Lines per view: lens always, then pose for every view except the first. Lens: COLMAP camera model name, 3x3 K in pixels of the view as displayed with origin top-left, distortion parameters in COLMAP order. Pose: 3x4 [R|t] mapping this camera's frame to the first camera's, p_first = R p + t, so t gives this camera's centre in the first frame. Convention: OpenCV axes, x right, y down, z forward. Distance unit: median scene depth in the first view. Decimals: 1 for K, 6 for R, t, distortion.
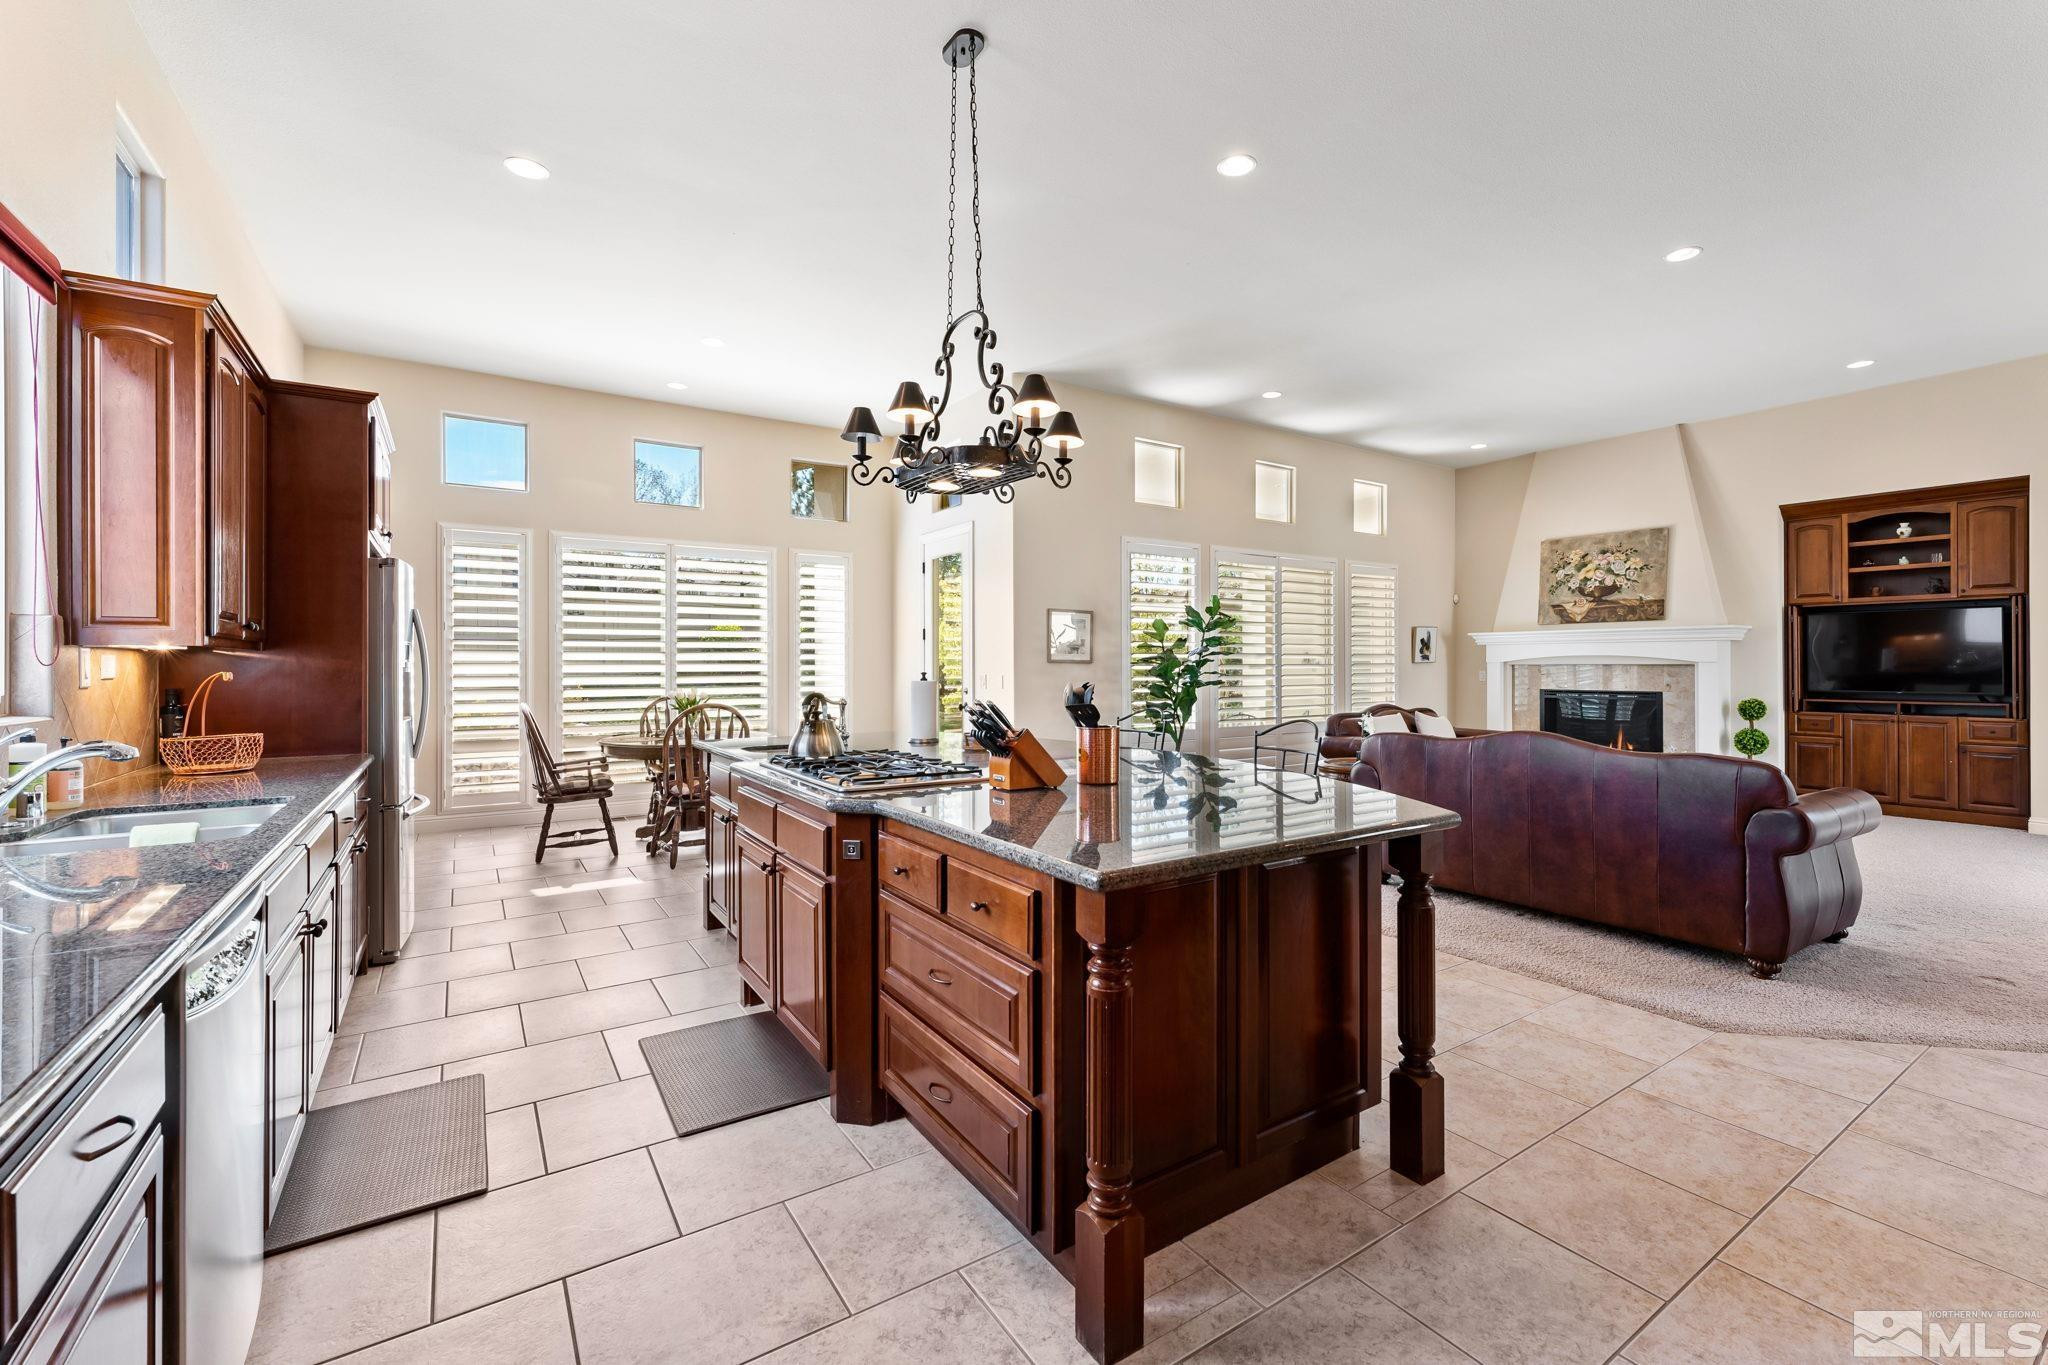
lens RADIAL K [[879.1, 0, 1071.5], [0, 879.1, 659.5], [0, 0, 1]] dist [0.002898, 0.001809]
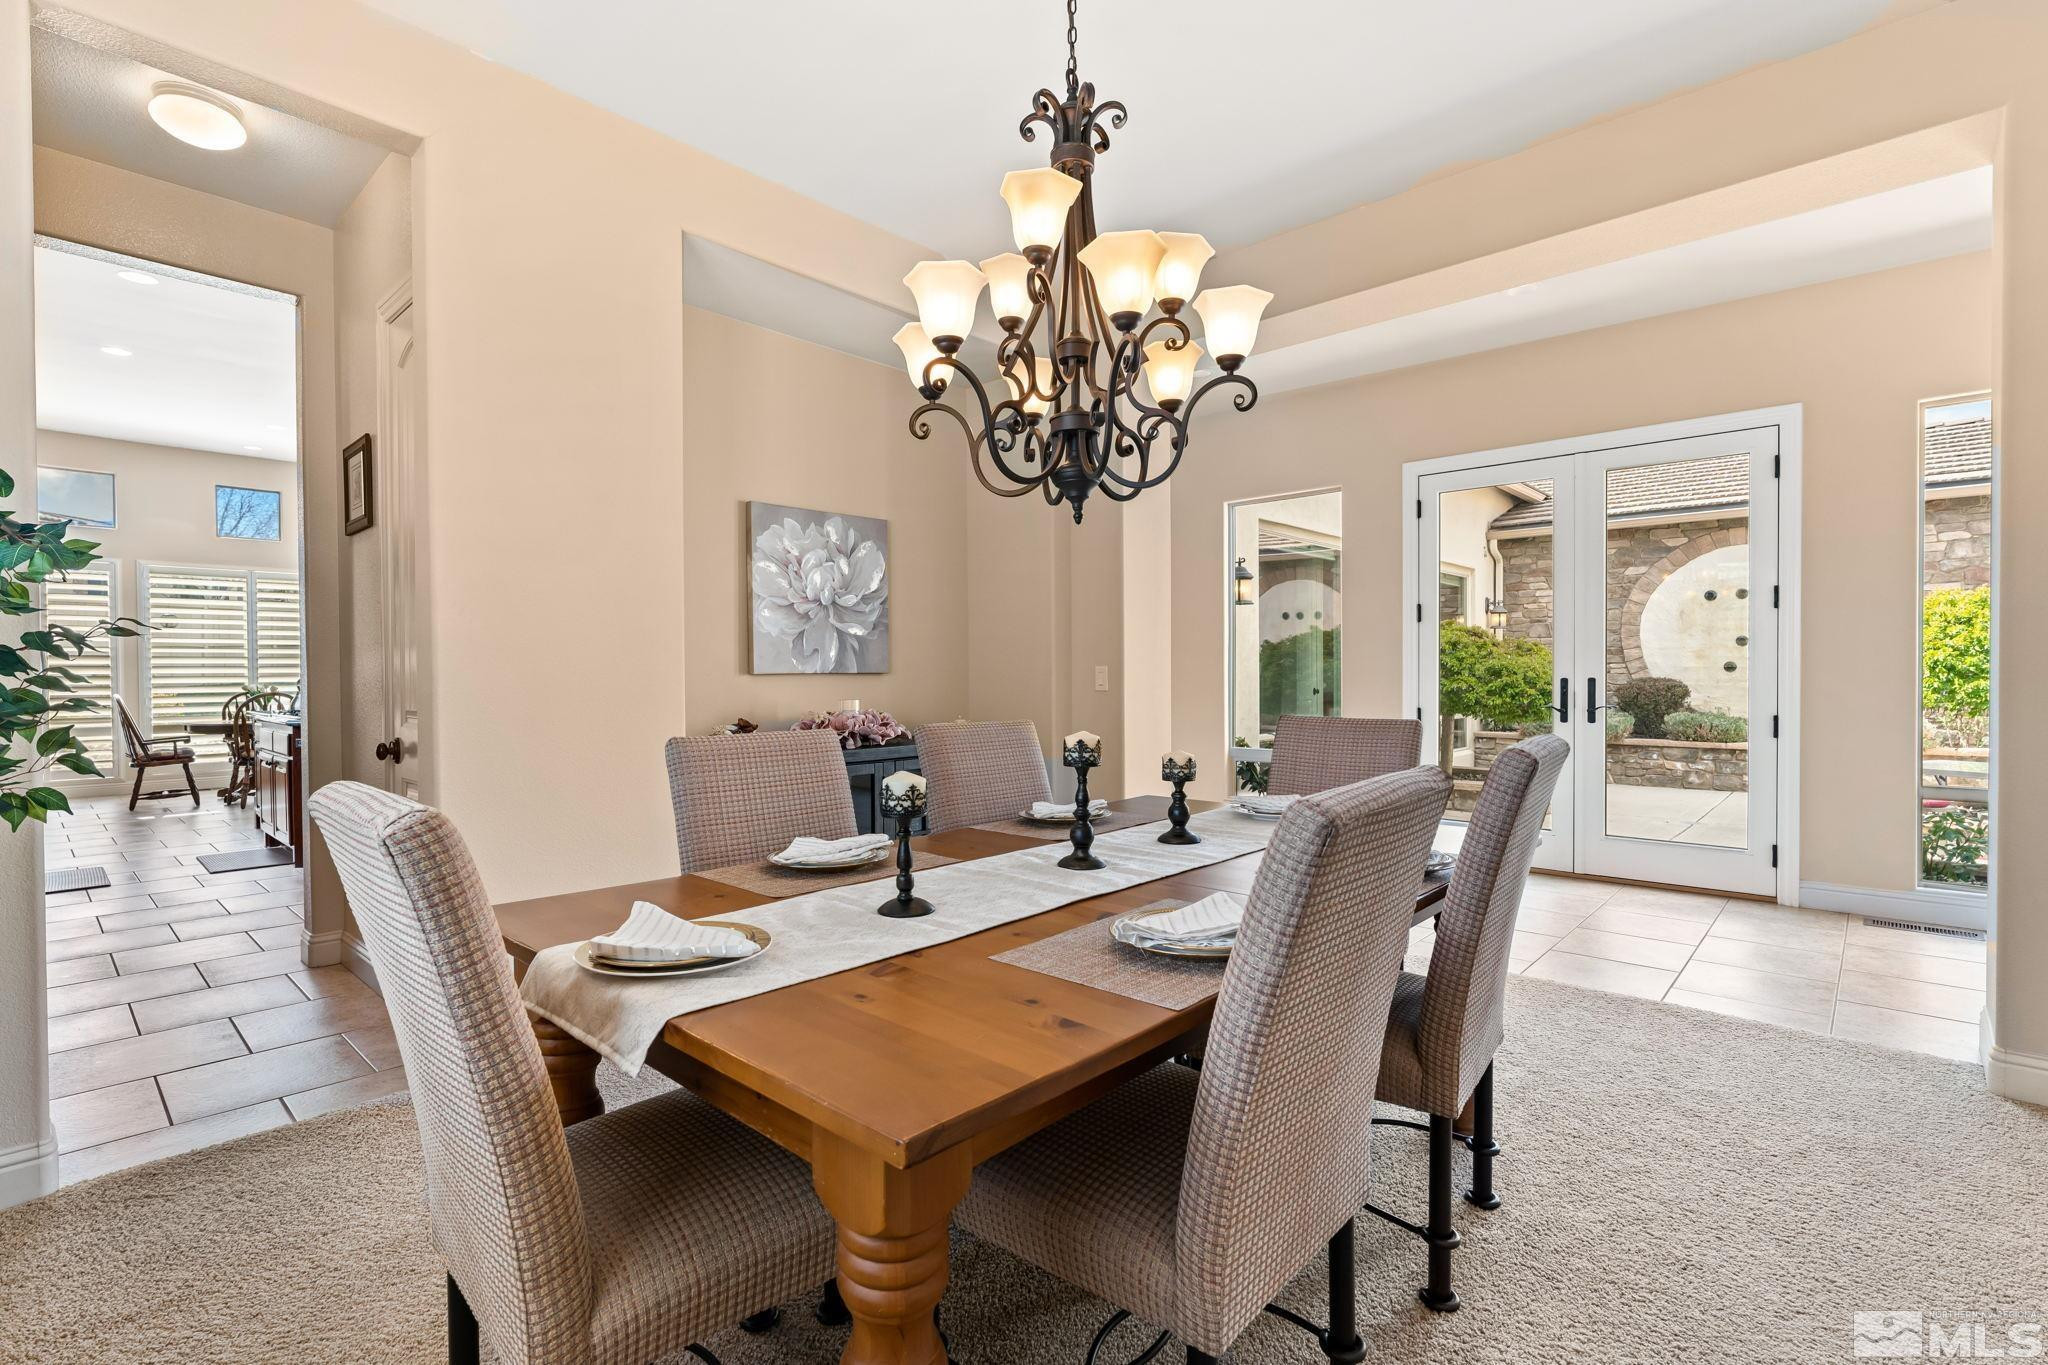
lens RADIAL K [[950.9, 0, 1021.7], [0, 950.9, 692.5], [0, 0, 1]] dist [0.000743, -0.000202]
pose [[0.980426, -0.011228, 0.196568, 0.342081], [0.006398, 0.999662, 0.025191, 0.014900], [-0.196784, -0.023440, 0.980167, -0.531324]]
